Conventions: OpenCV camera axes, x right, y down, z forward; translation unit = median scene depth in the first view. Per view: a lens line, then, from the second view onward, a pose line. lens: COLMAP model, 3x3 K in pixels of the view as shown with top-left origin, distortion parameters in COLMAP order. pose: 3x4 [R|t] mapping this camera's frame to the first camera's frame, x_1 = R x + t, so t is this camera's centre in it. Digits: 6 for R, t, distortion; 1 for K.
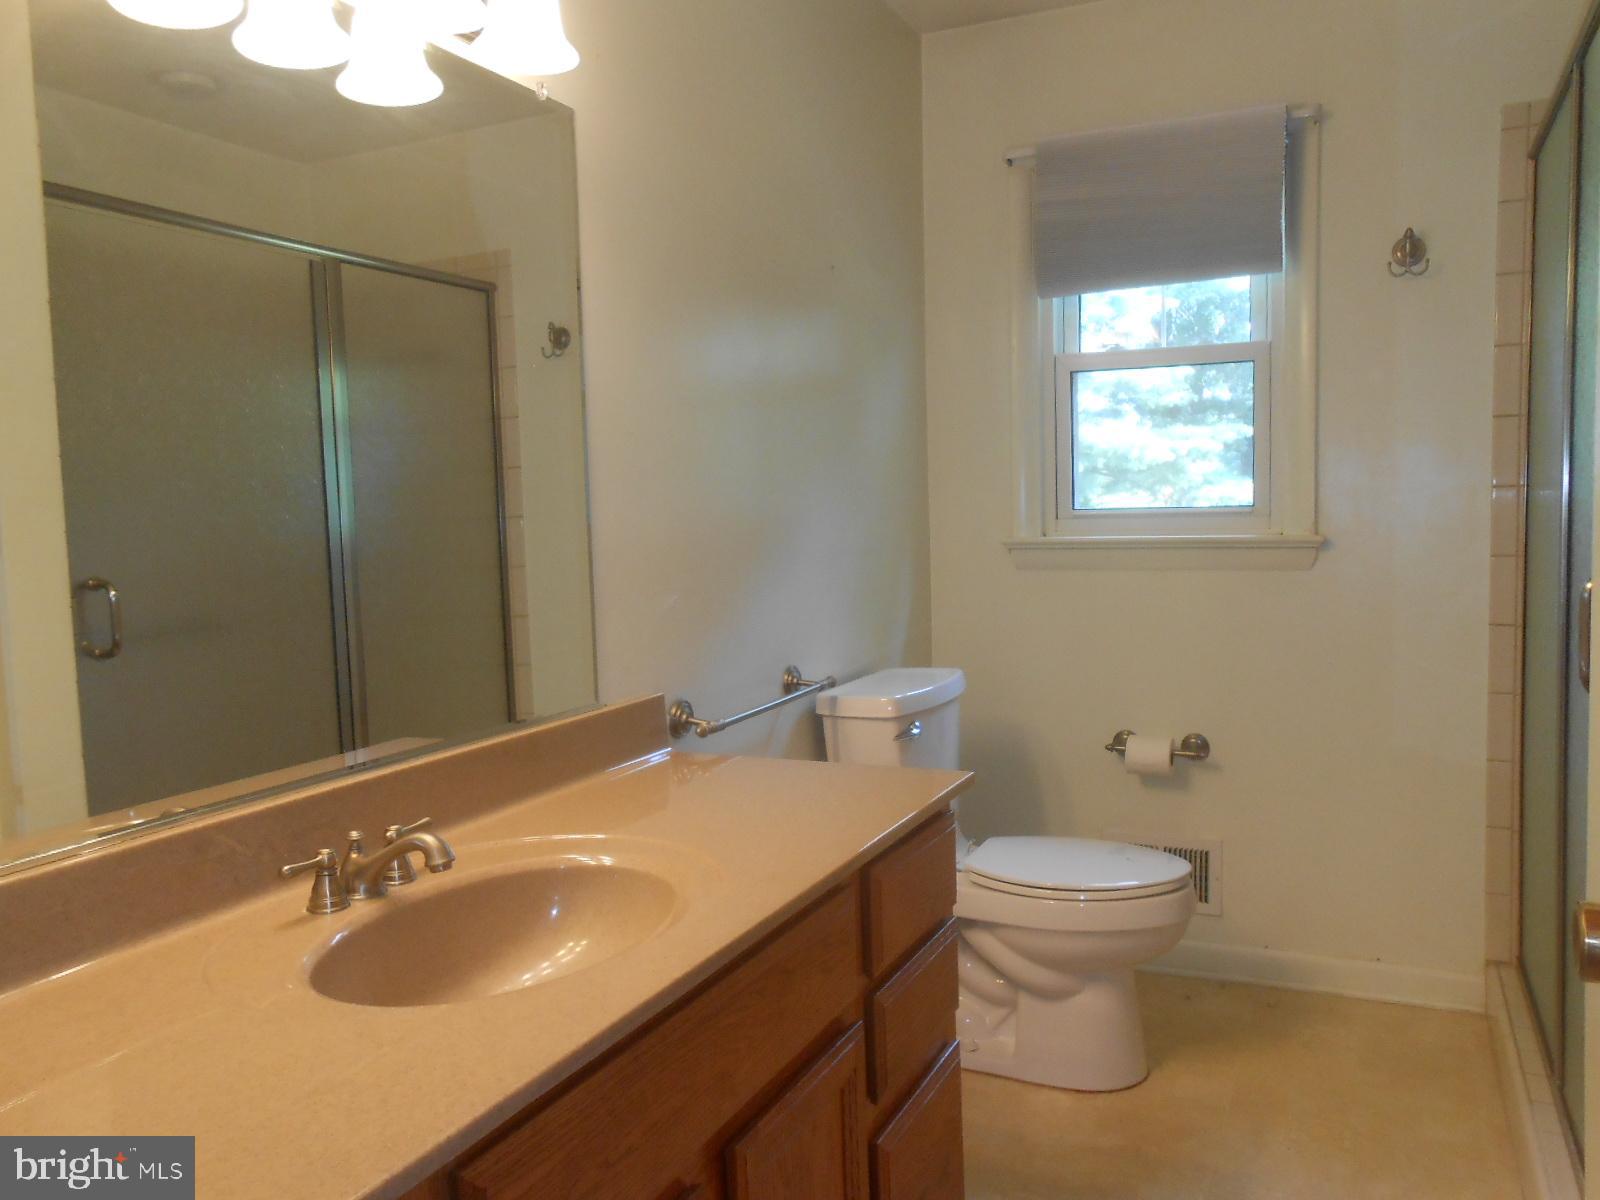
lens RADIAL K [[1241.2, 0, 827.0], [0, 1241.2, 599.6], [0, 0, 1]] dist [-0.036108, 0.038828]
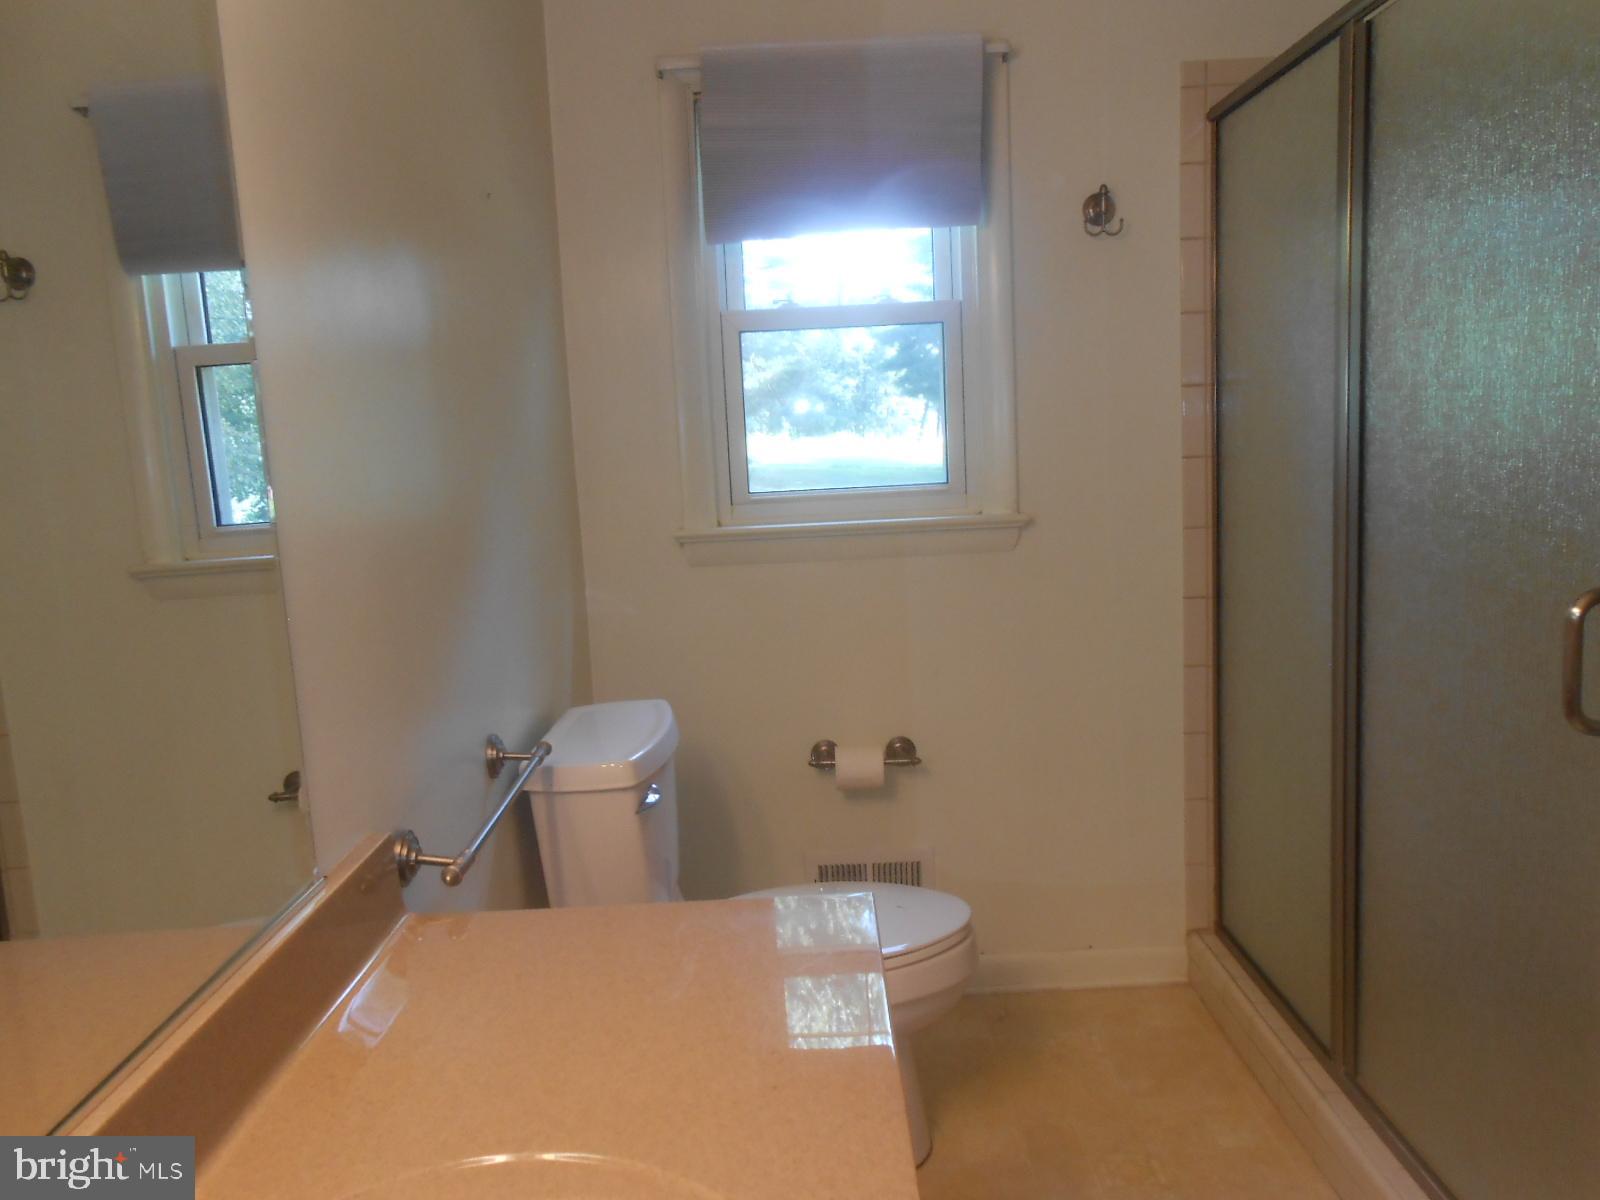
lens RADIAL K [[1241.2, 0, 827.0], [0, 1241.2, 599.6], [0, 0, 1]] dist [-0.036108, 0.038828]
pose [[0.905371, -0.077889, 0.417416, -0.128825], [0.059177, 0.996584, 0.057606, -0.049871], [-0.420477, -0.027454, 0.906888, 0.212917]]
